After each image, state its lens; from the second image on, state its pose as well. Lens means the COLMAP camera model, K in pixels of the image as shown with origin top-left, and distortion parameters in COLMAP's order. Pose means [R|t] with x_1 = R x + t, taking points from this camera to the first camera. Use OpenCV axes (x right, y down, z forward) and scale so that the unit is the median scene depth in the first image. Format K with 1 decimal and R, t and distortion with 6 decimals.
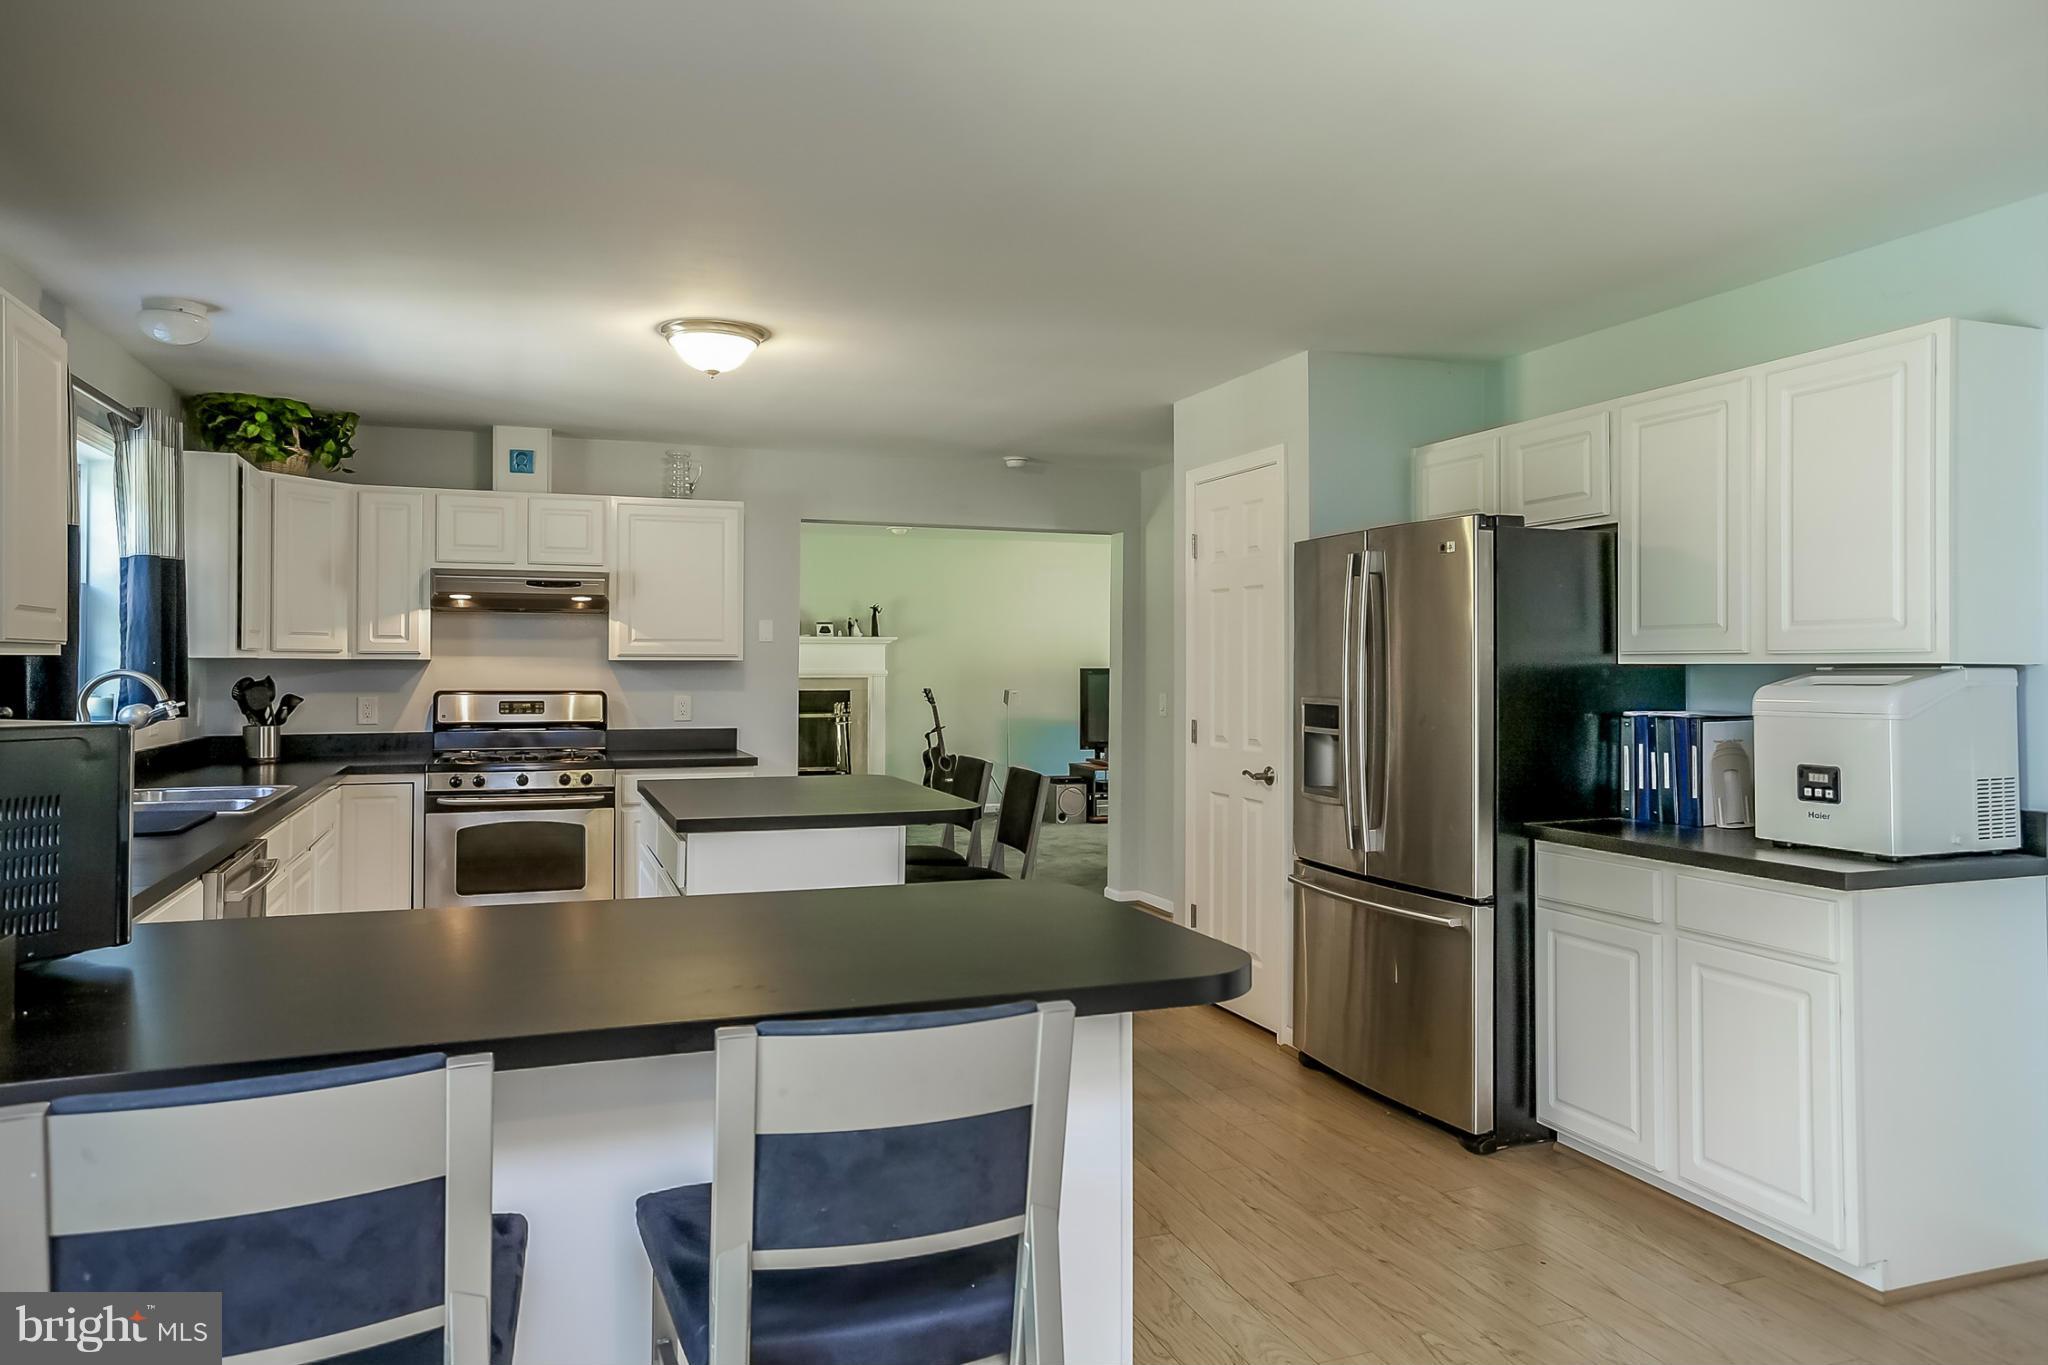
lens RADIAL K [[1245.4, 0, 931.8], [0, 1245.4, 653.8], [0, 0, 1]] dist [-0.033933, 0.057766]
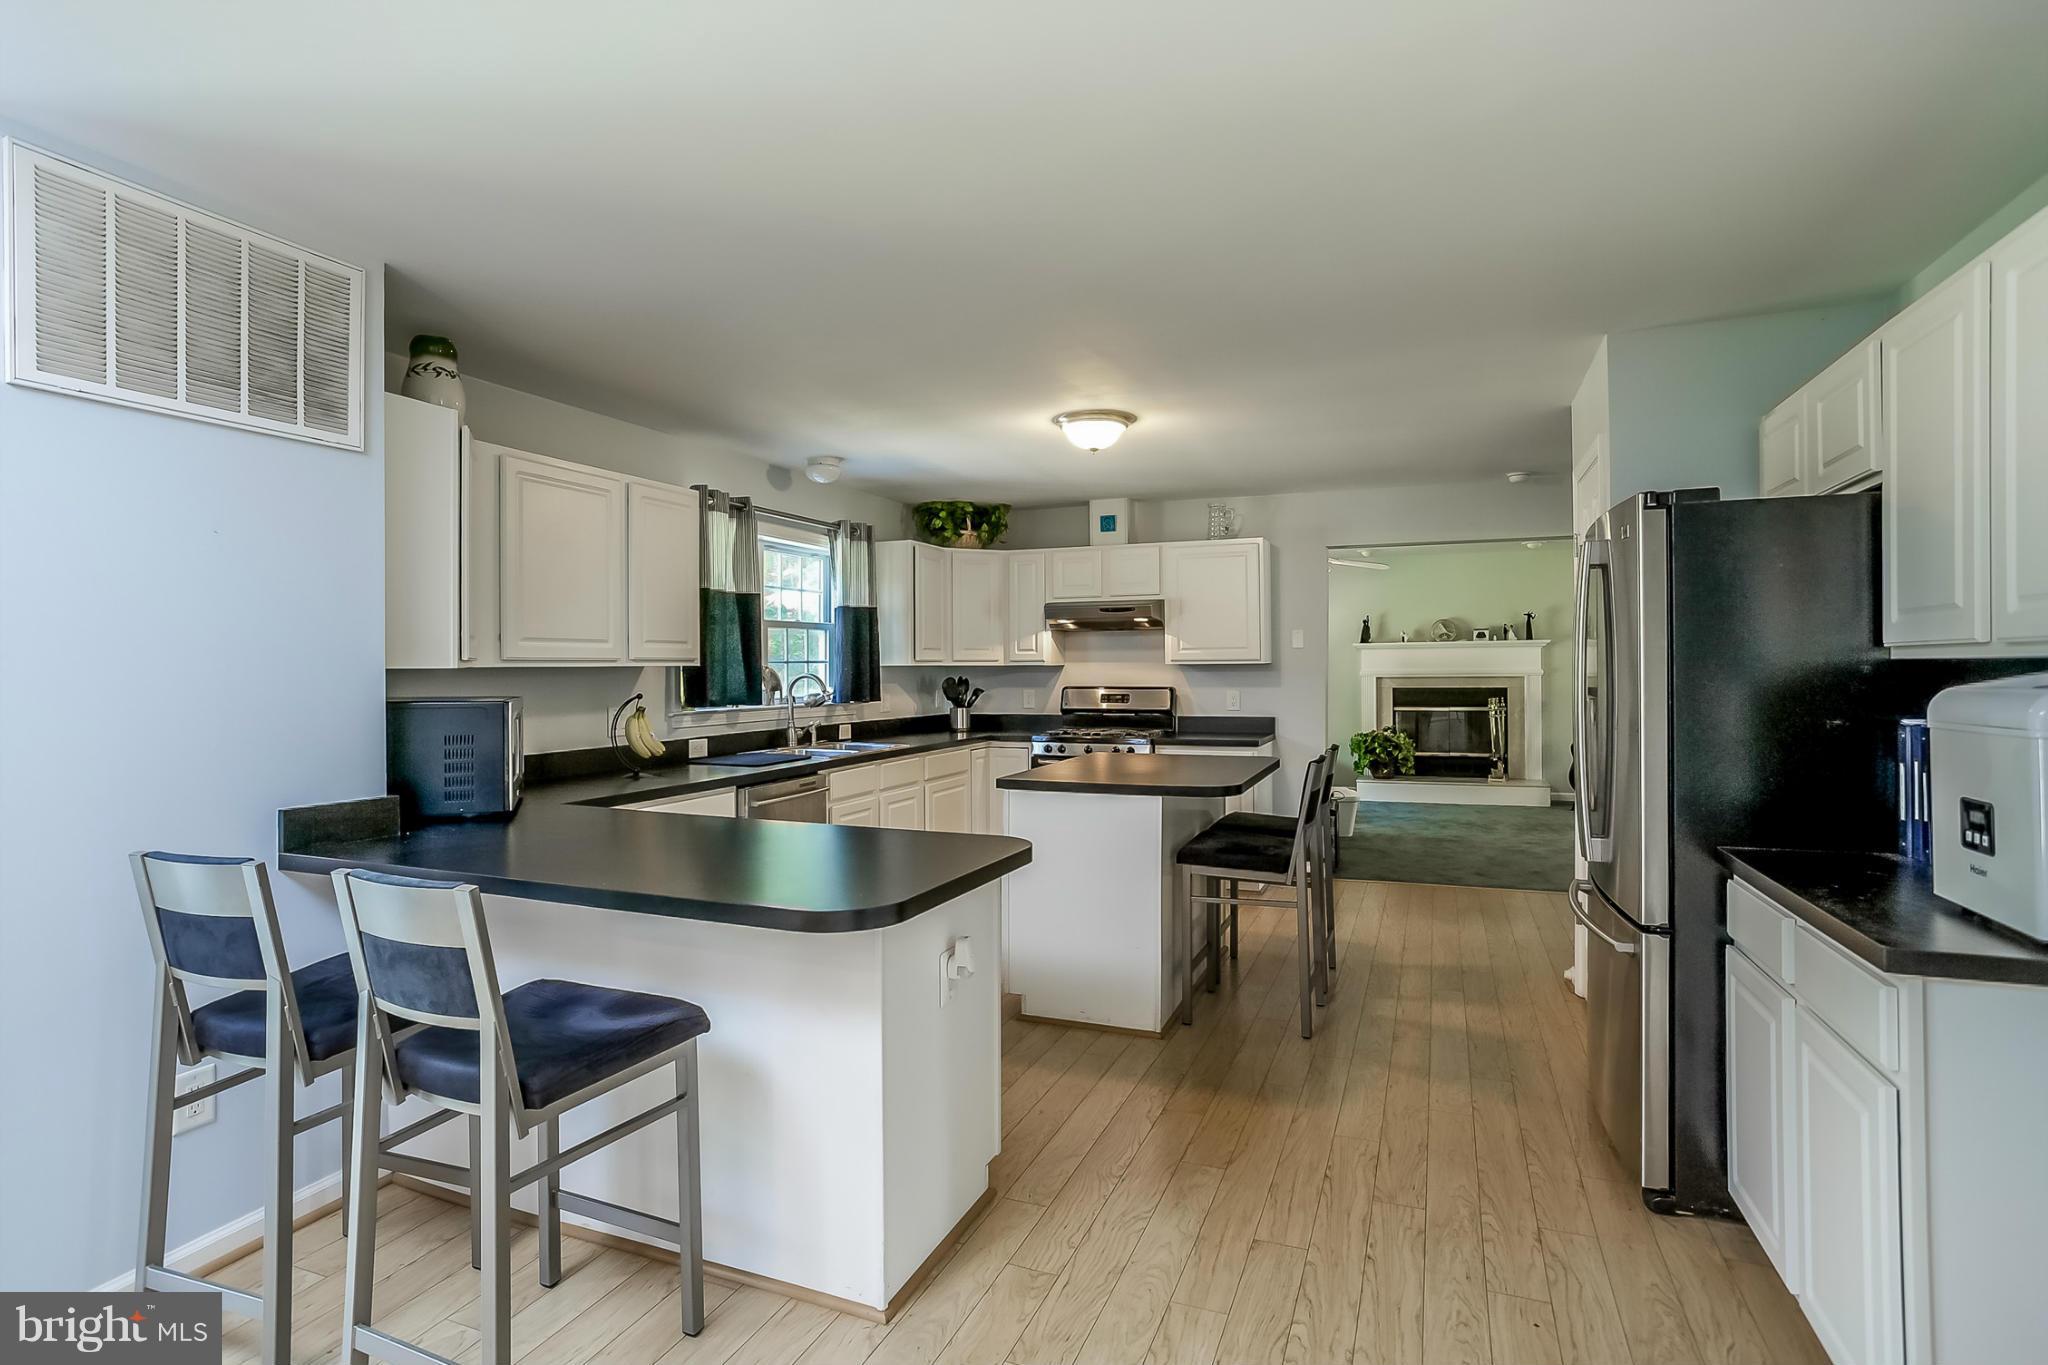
lens RADIAL K [[951.6, 0, 1028.7], [0, 951.6, 664.3], [0, 0, 1]] dist [-0.057067, 0.033906]
pose [[0.772149, -0.009990, -0.635363, 0.296293], [0.014011, 0.999901, 0.001305, 0.001864], [0.635287, -0.009910, 0.772212, 0.114429]]
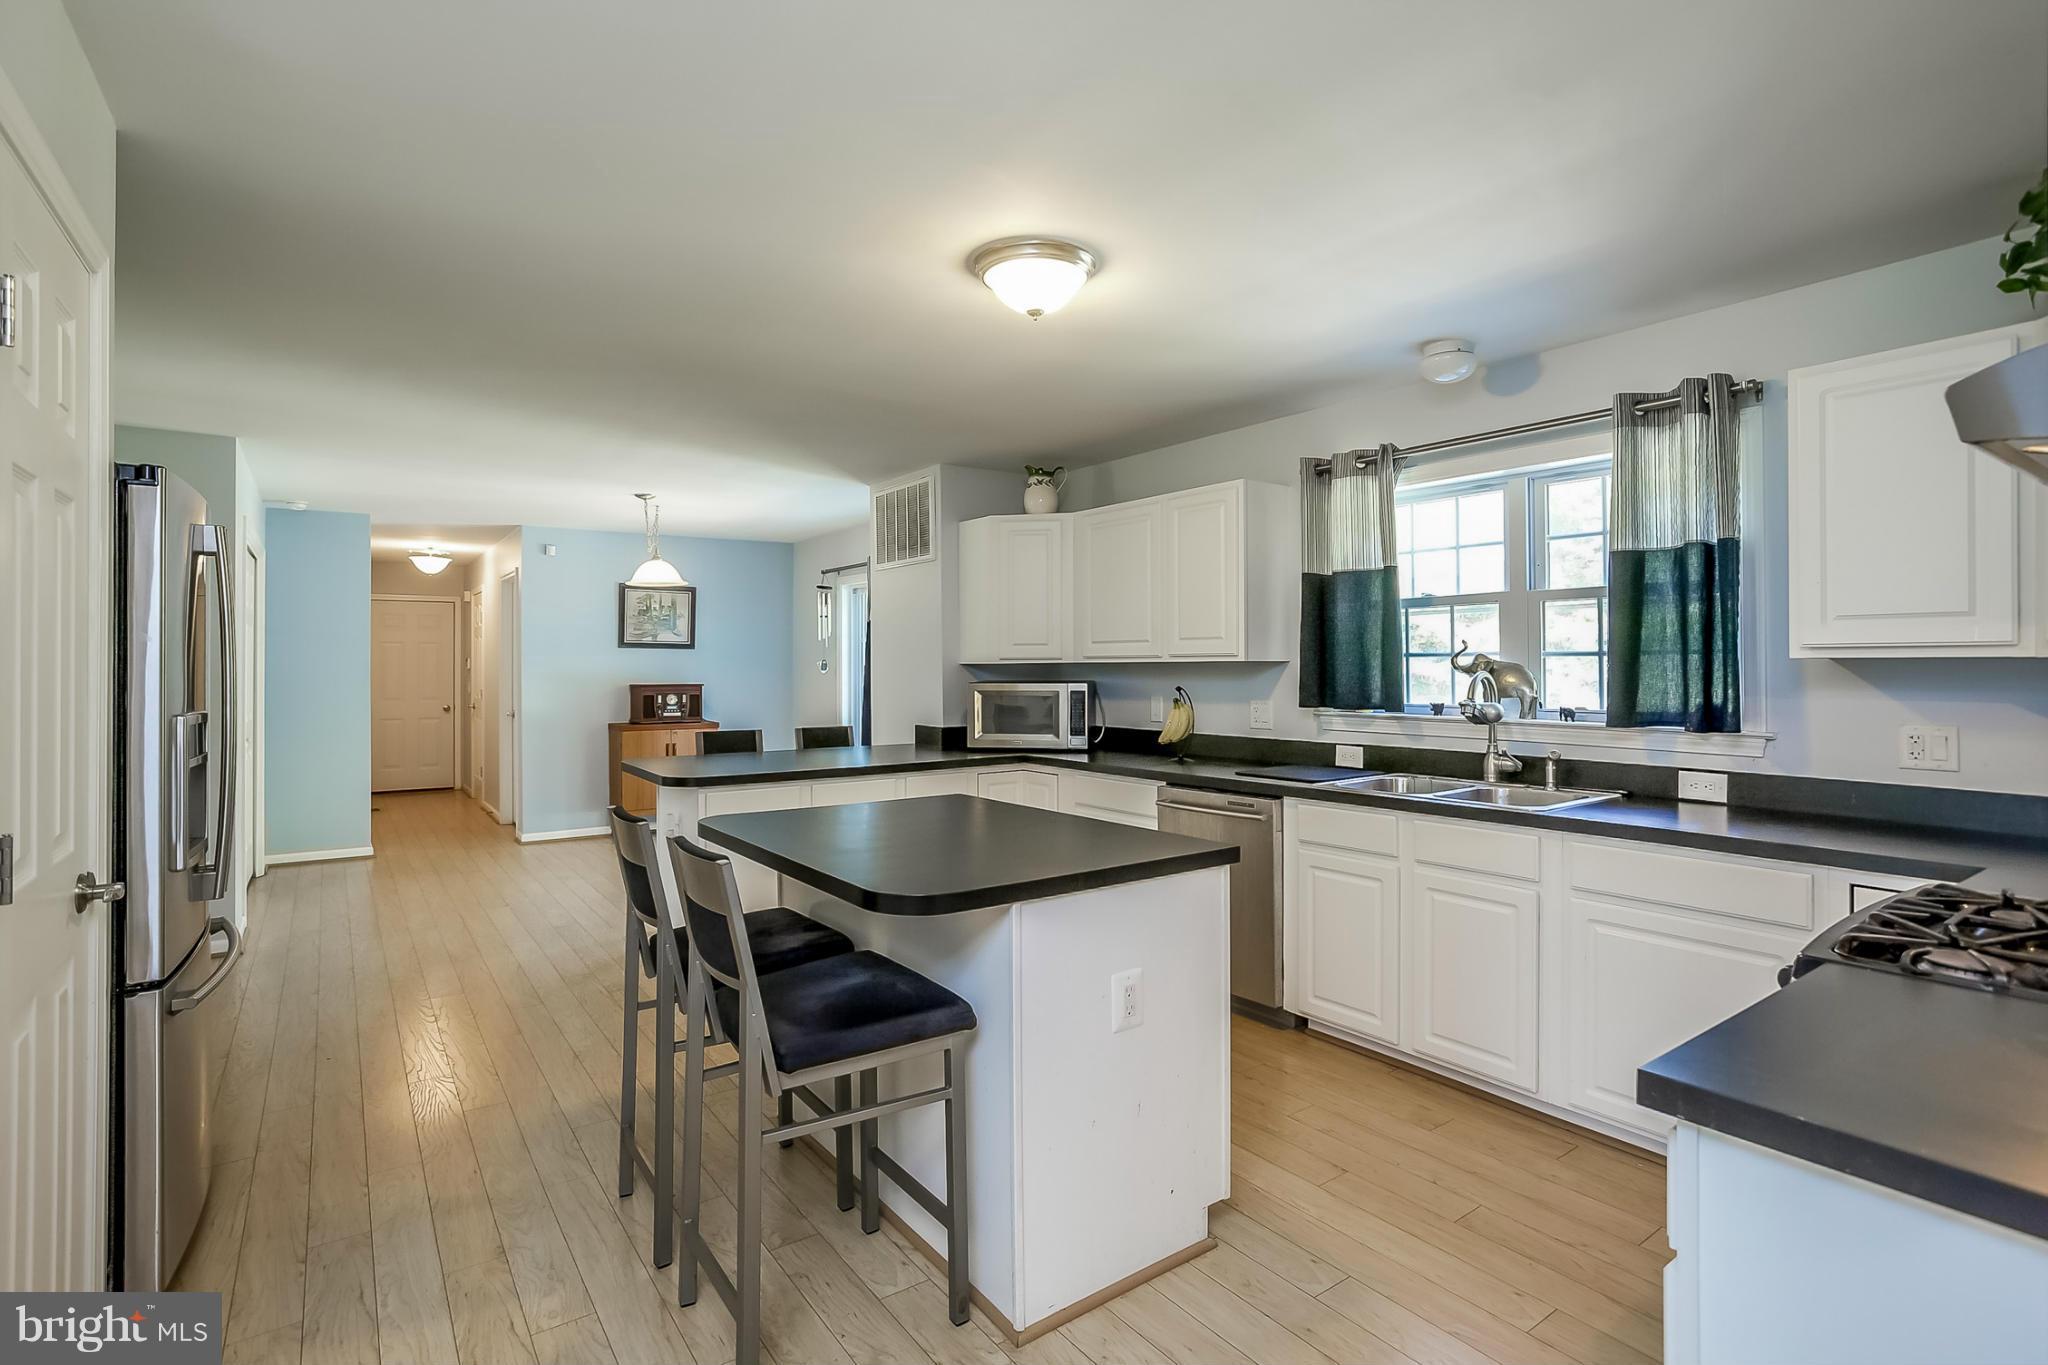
lens RADIAL K [[1020.6, 0, 1059.0], [0, 1020.6, 682.7], [0, 0, 1]] dist [-0.017203, -0.000075]
pose [[-0.938250, 0.004592, -0.345927, 0.024745], [0.001506, 0.999957, 0.009188, 0.009223], [0.345954, 0.008099, -0.938216, 1.178612]]
